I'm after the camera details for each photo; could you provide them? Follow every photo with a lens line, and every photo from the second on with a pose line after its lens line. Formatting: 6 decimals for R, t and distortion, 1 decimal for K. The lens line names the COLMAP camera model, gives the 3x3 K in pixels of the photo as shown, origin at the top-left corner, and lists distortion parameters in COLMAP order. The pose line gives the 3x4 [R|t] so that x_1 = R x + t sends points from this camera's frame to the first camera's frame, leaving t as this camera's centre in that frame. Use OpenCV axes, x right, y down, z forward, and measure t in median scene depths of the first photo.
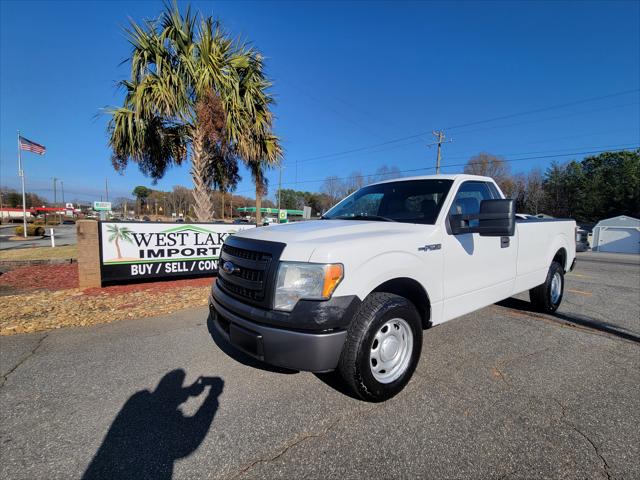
lens RADIAL K [[428.8, 0, 319.5], [0, 428.8, 238.0], [0, 0, 1]] dist [0.001296, 0.000647]
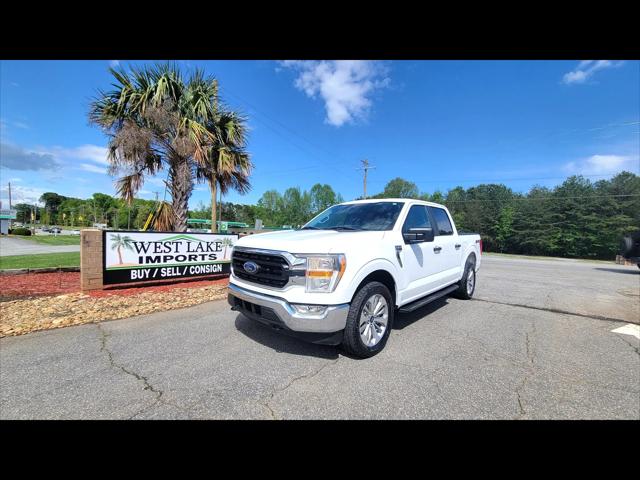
lens RADIAL K [[428.8, 0, 320.5], [0, 428.8, 241.6], [0, 0, 1]] dist [0.001296, 0.000647]
pose [[0.965629, 0.003111, 0.259906, -0.249271], [0.000712, 0.999893, -0.014614, 0.005309], [-0.259923, 0.014296, 0.965523, -0.207990]]
